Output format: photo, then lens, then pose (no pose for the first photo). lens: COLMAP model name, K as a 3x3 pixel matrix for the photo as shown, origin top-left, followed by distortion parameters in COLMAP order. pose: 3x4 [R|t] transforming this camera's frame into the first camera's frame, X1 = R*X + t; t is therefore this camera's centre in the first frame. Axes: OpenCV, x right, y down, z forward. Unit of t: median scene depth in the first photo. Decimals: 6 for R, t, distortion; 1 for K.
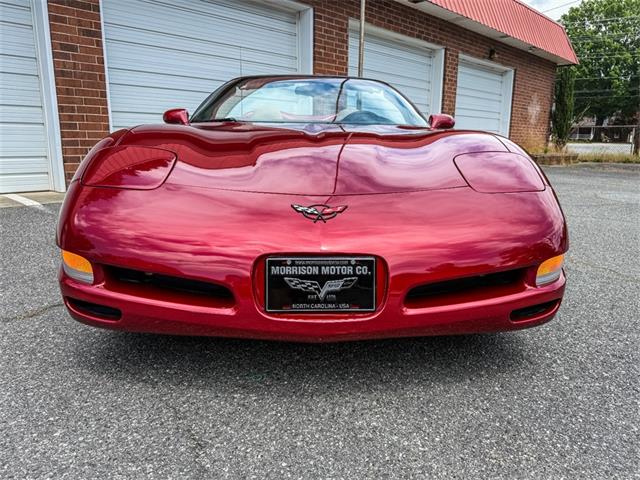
lens RADIAL K [[456.7, 0, 320.5], [0, 456.7, 237.1], [0, 0, 1]] dist [0.002557, -0.004350]
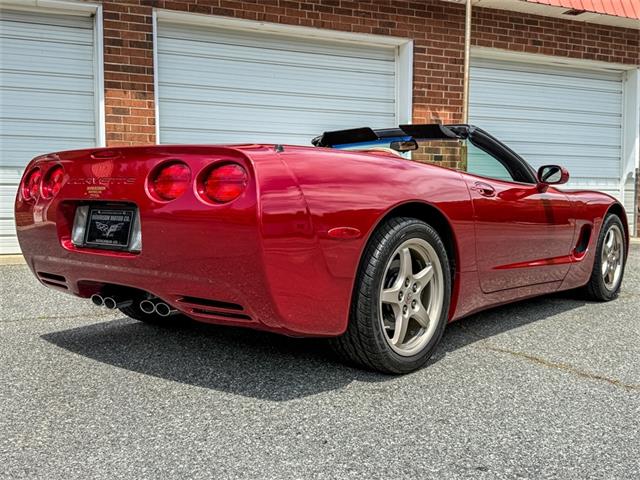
lens RADIAL K [[656.4, 0, 318.8], [0, 656.4, 241.8], [0, 0, 1]] dist [0.173929, -0.380497]
pose [[0.930780, 0.013246, -0.365339, 0.398351], [-0.066917, 0.988633, -0.134639, 0.039866], [0.359403, 0.149767, 0.921086, -0.156796]]
